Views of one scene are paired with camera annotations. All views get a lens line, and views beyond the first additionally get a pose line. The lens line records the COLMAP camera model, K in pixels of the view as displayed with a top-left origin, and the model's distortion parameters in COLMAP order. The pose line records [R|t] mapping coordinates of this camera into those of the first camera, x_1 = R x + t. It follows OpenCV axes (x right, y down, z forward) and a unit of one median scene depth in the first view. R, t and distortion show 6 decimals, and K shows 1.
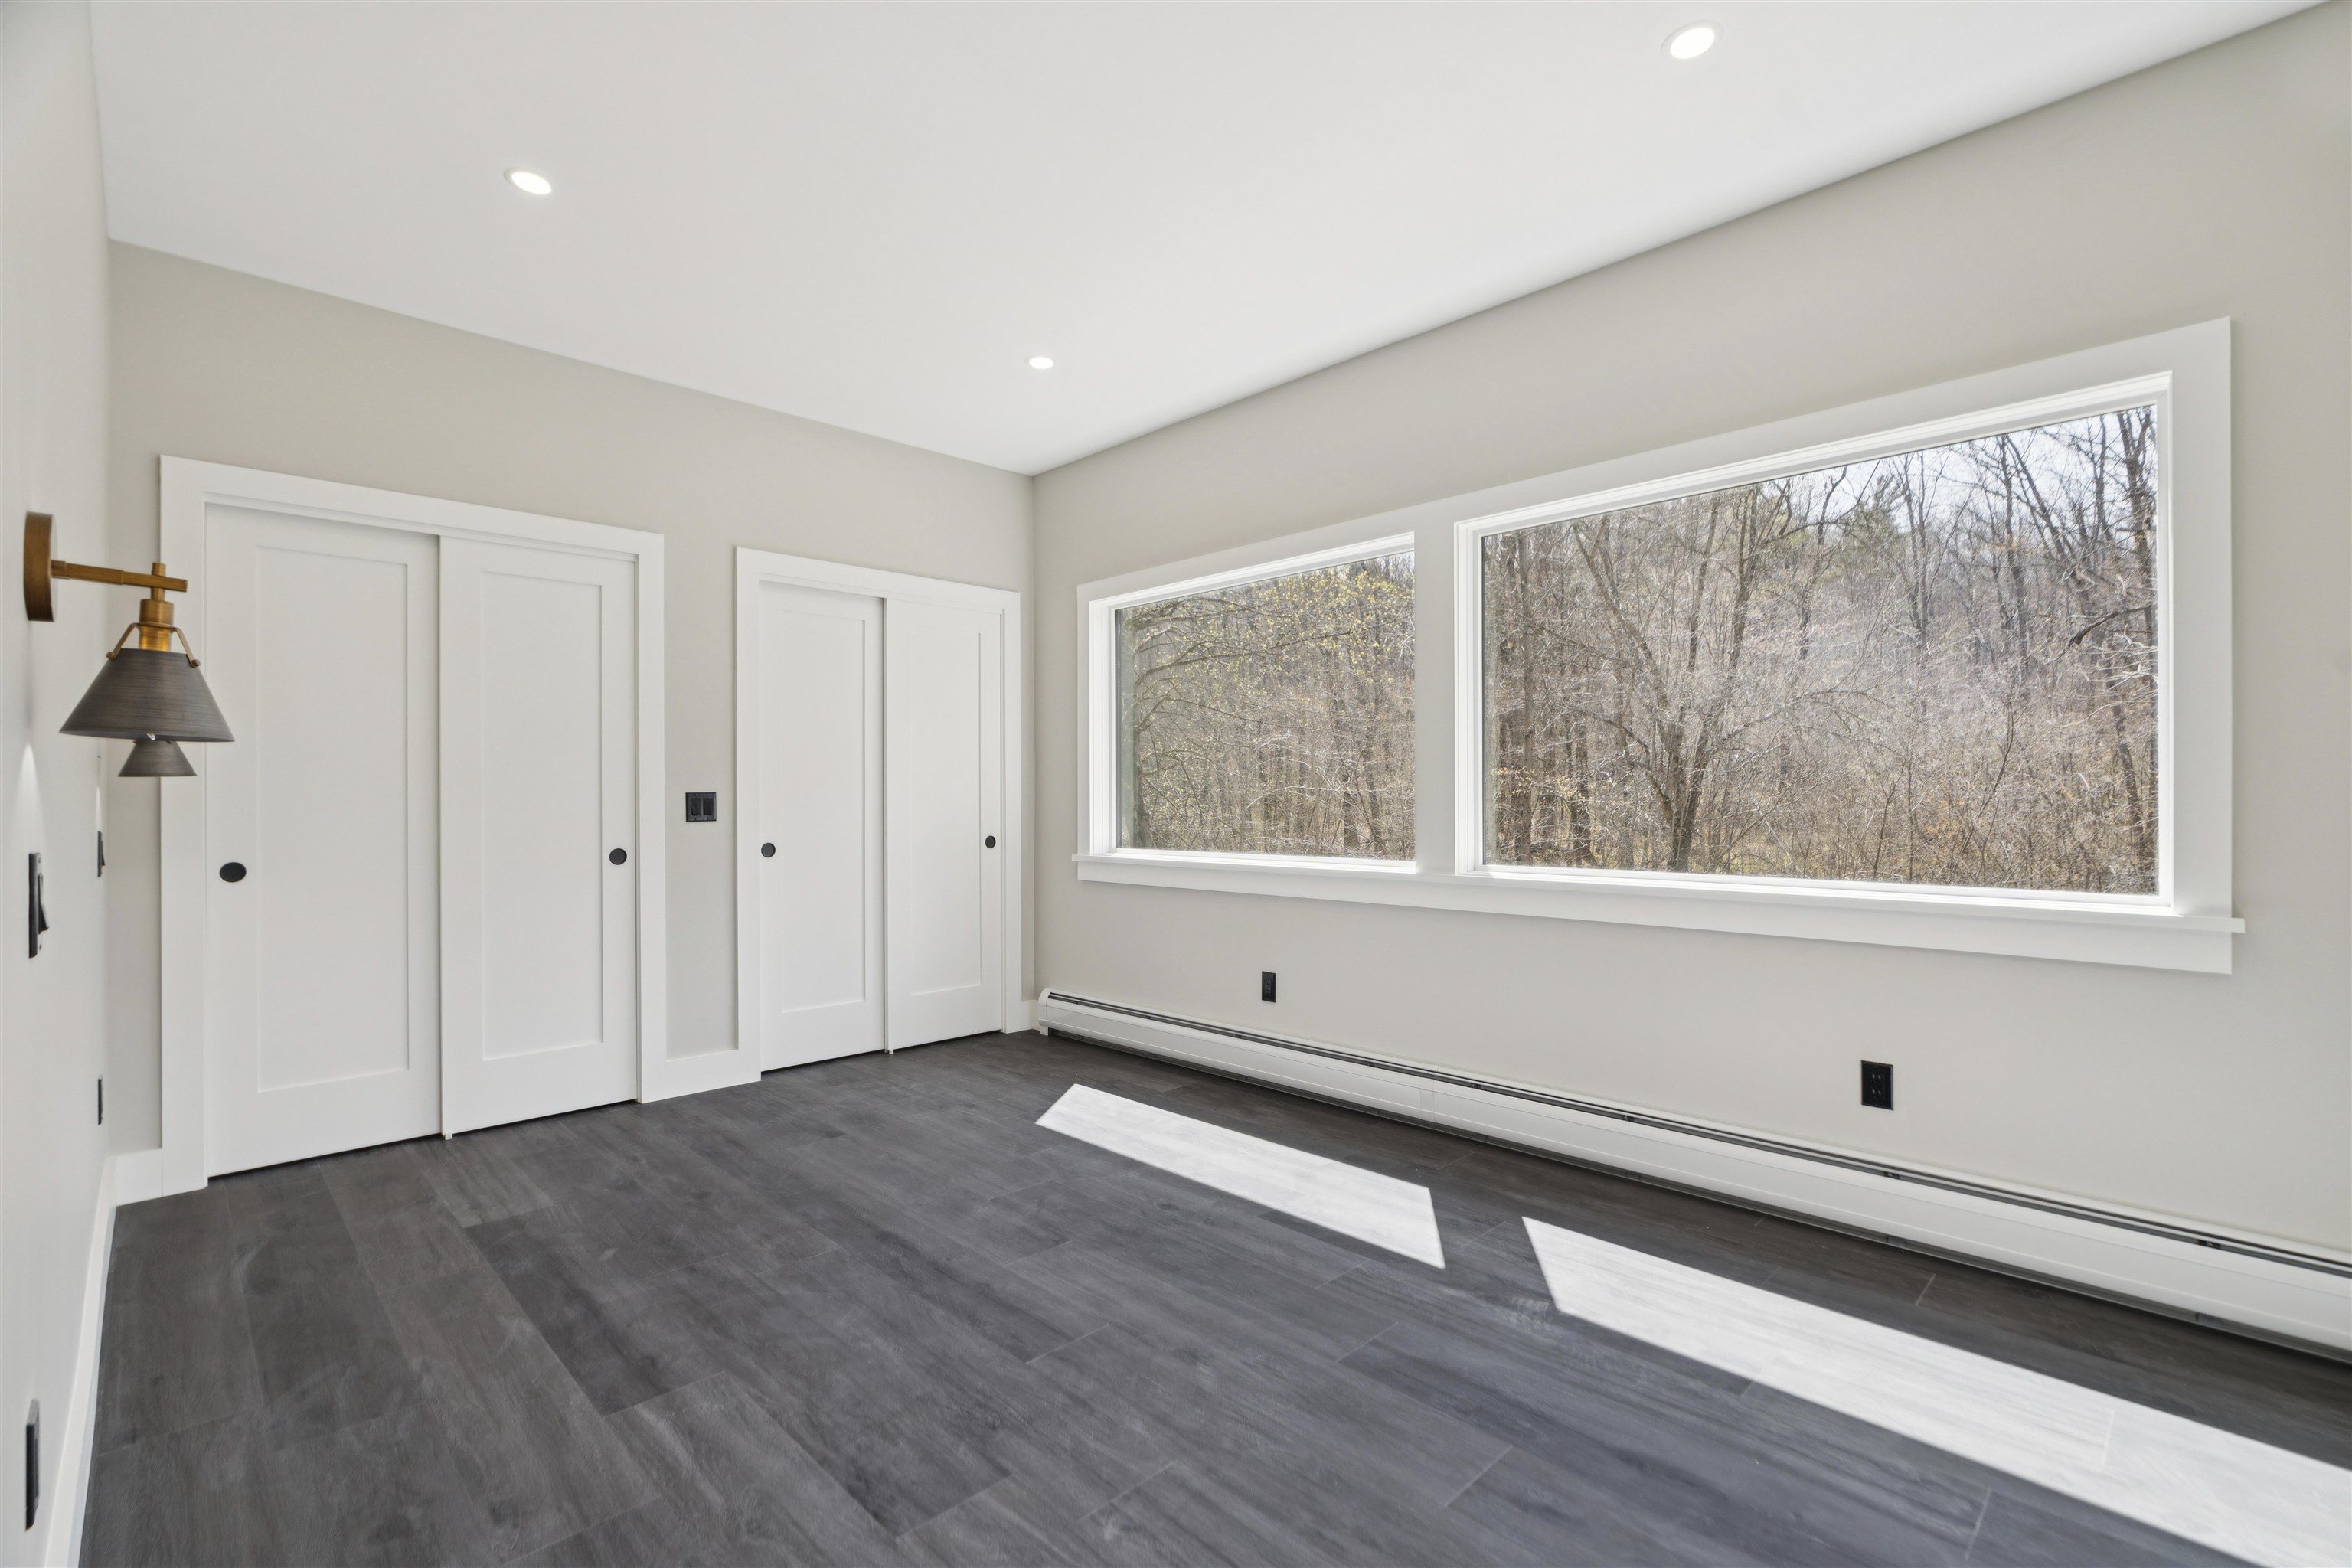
lens RADIAL K [[1055.4, 0, 1185.8], [0, 1055.4, 788.6], [0, 0, 1]] dist [-0.008329, 0.003197]
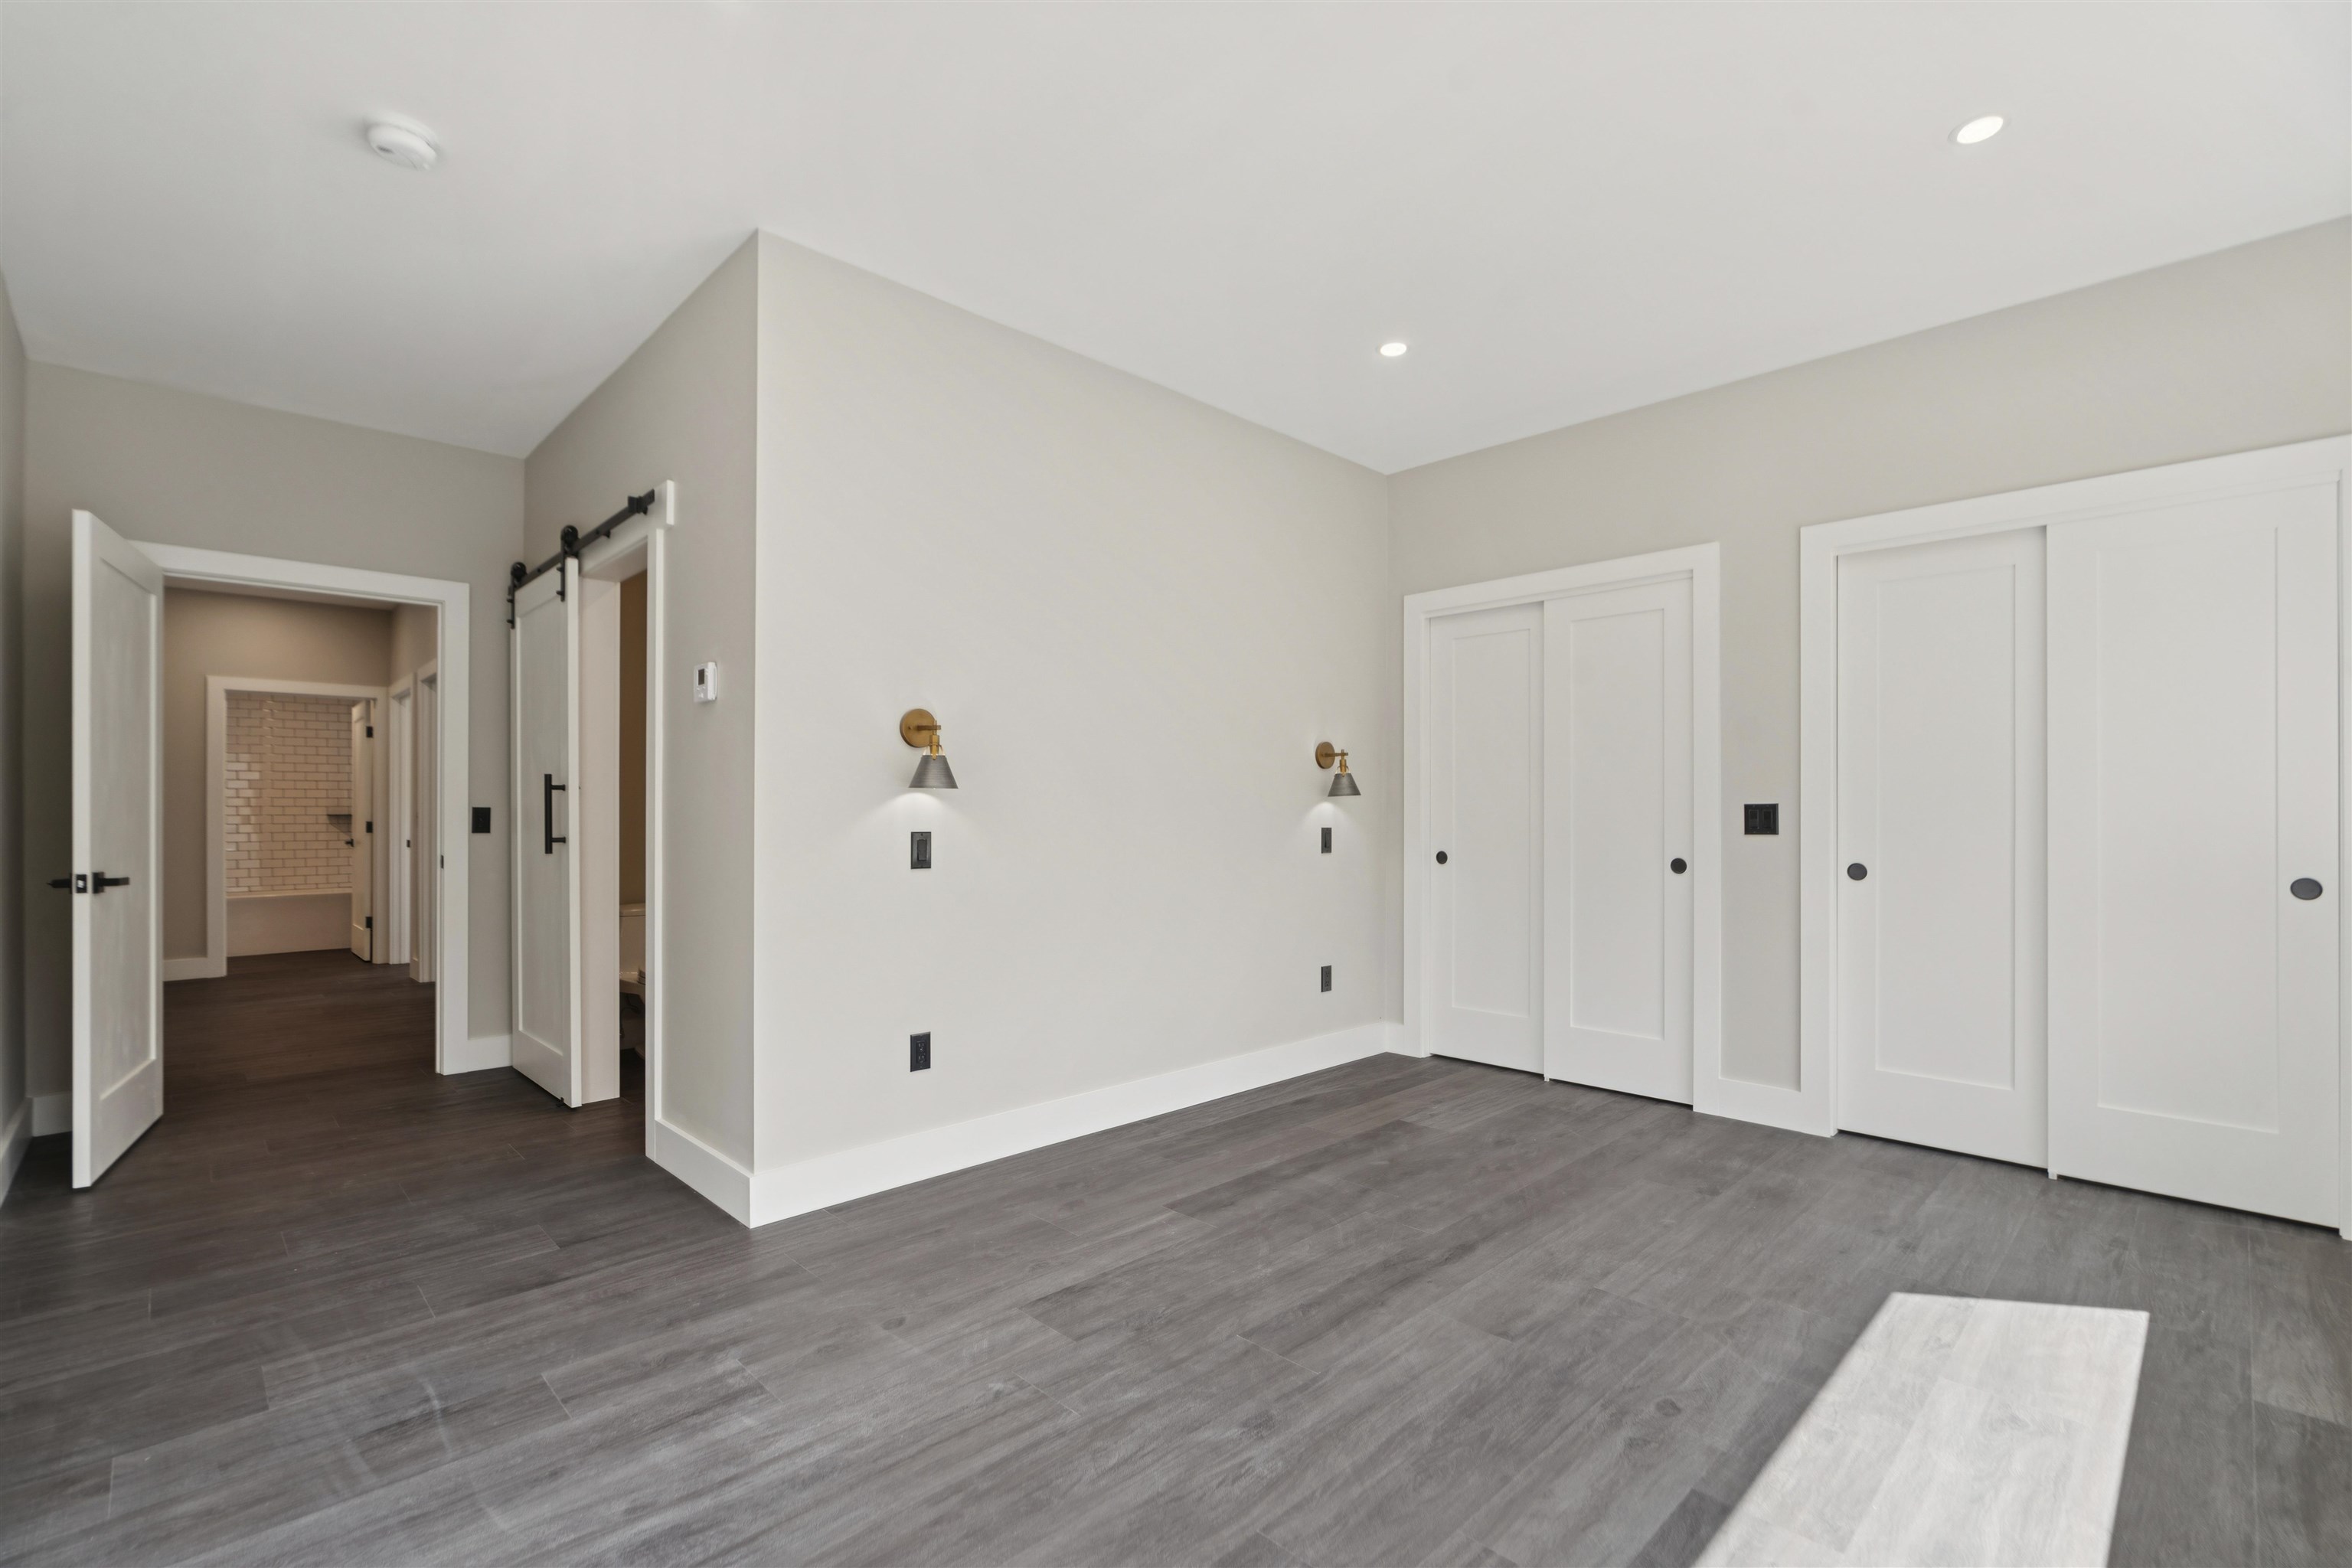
lens RADIAL K [[1055.4, 0, 1174.2], [0, 1055.4, 816.0], [0, 0, 1]] dist [-0.008329, 0.003197]
pose [[-0.007355, 0.010282, -0.999920, 0.654331], [0.007548, 0.999919, 0.010227, 0.001378], [0.999944, -0.007472, -0.007432, 0.671436]]
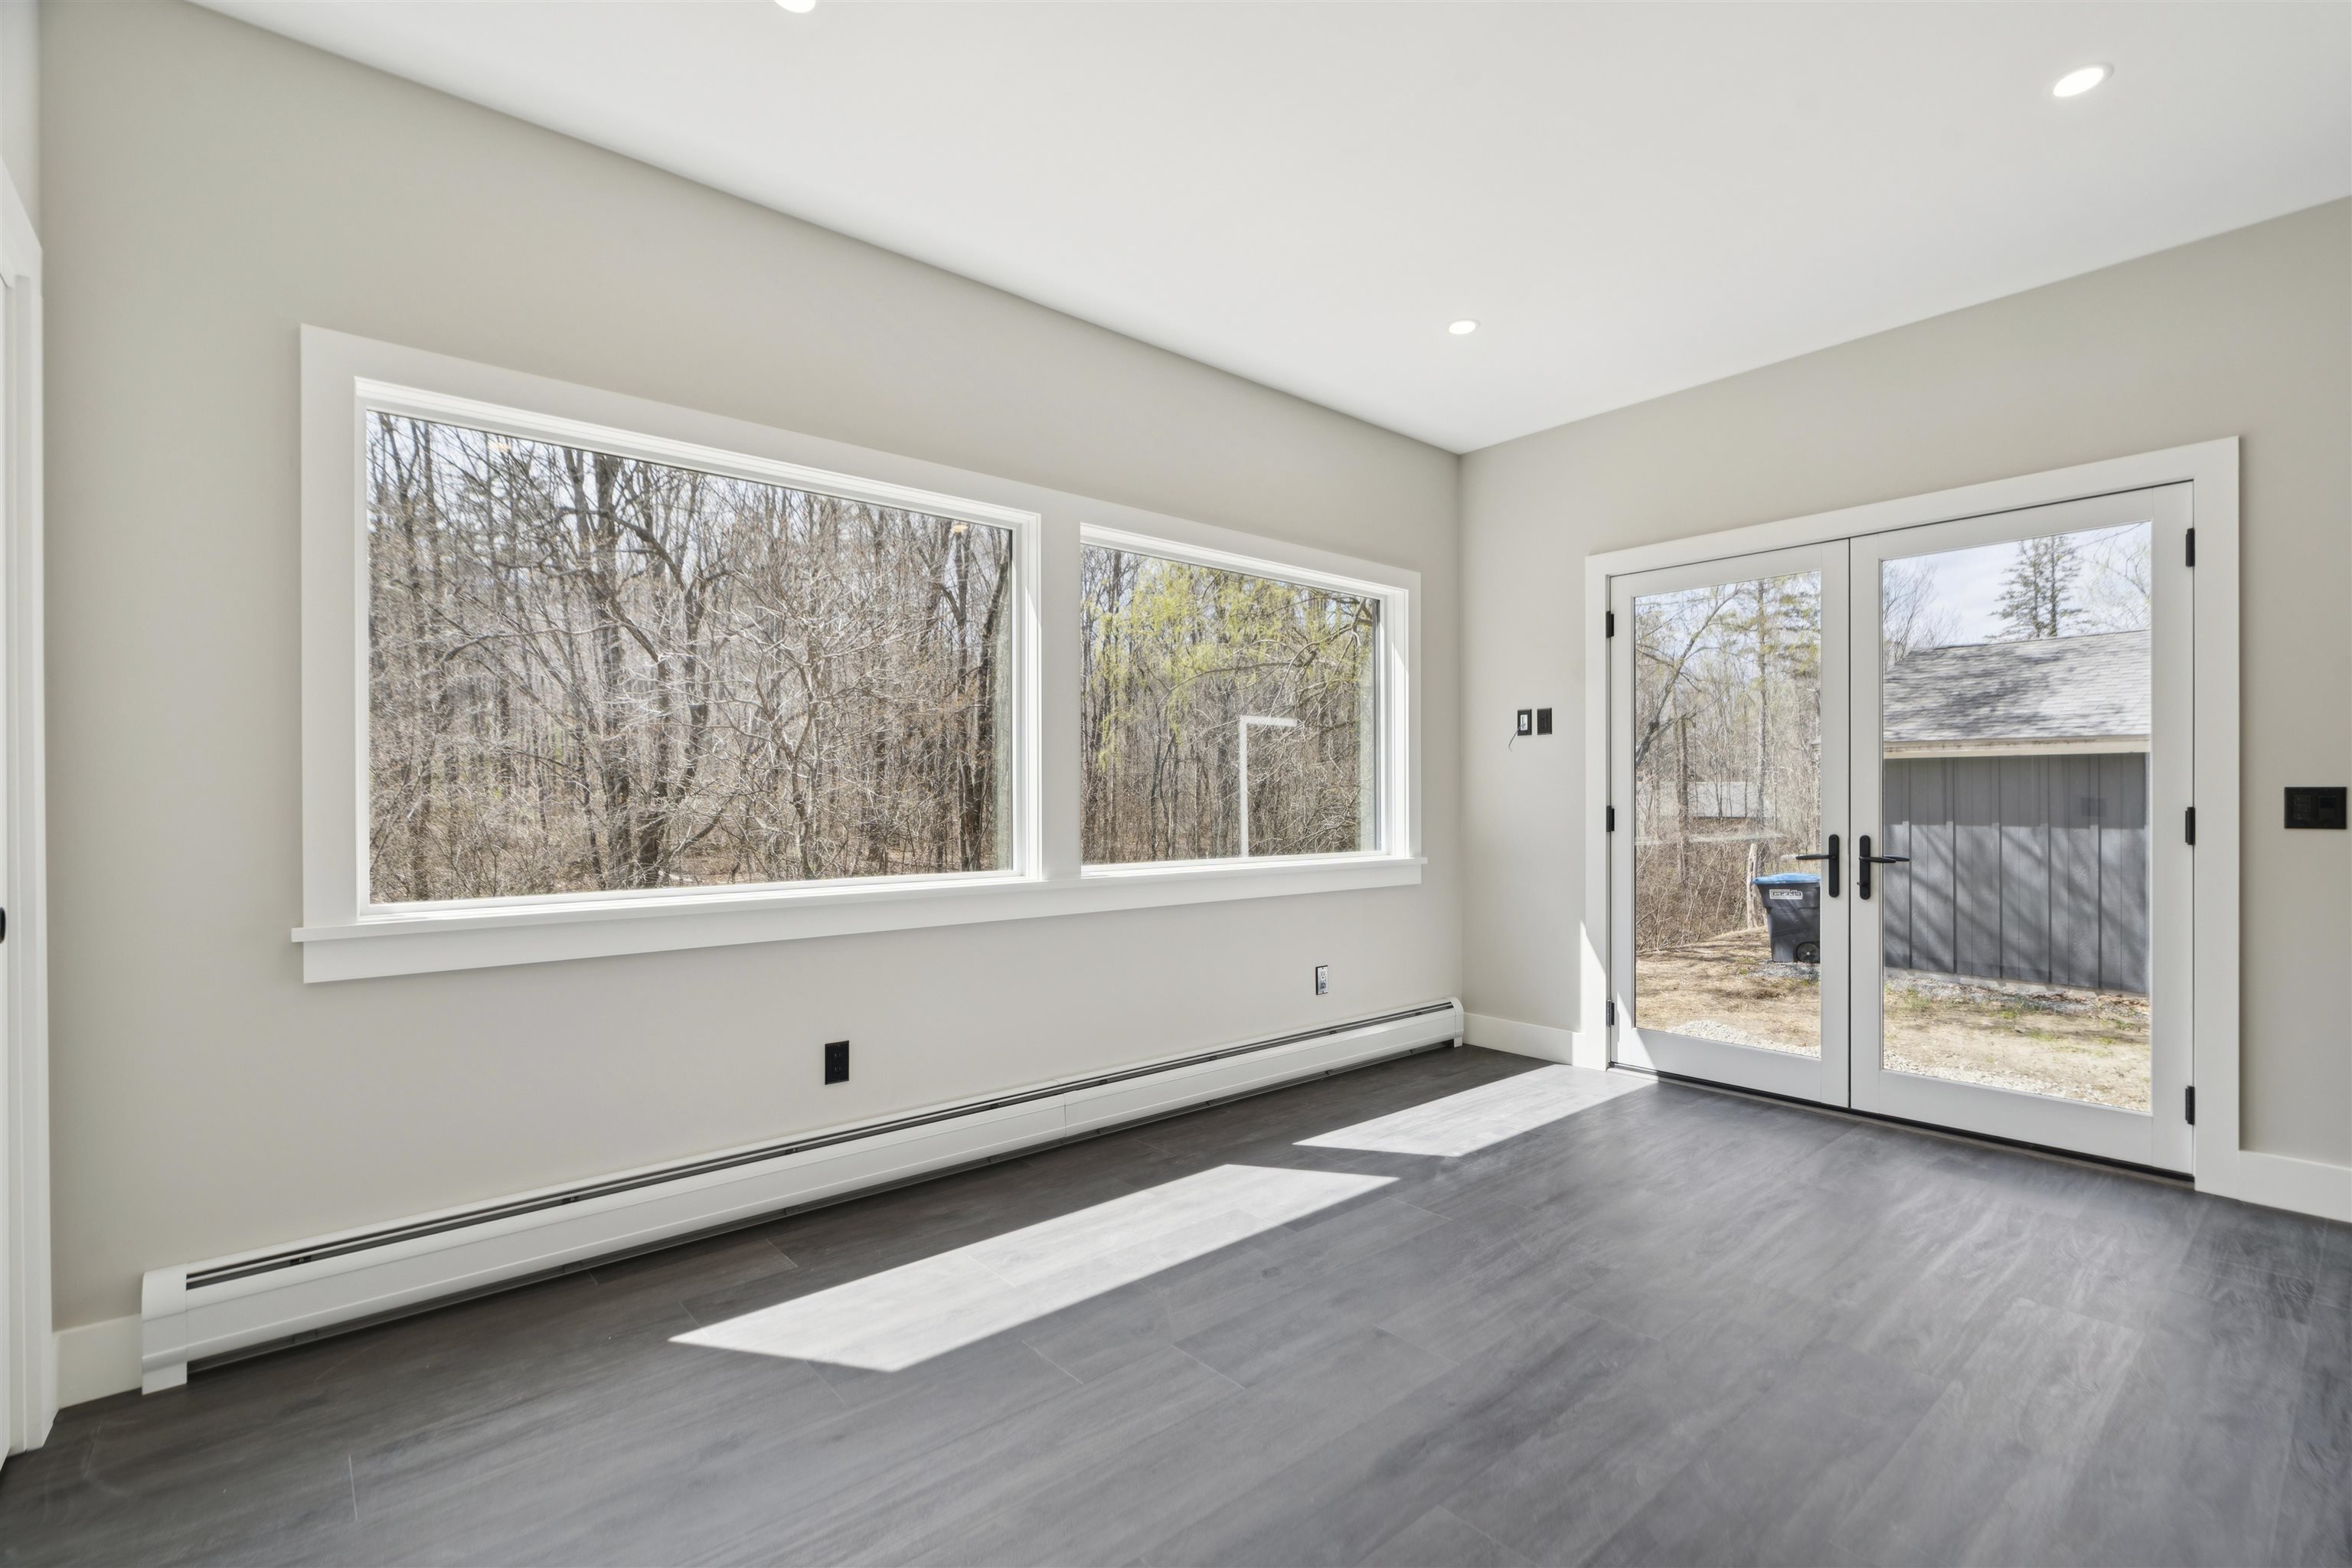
lens RADIAL K [[1055.4, 0, 1184.4], [0, 1055.4, 786.9], [0, 0, 1]] dist [-0.008329, 0.003197]
pose [[0.068153, 0.016811, 0.997533, -0.871156], [-0.005879, 0.999847, -0.016448, 0.013328], [-0.997658, -0.004744, 0.068241, 0.992828]]
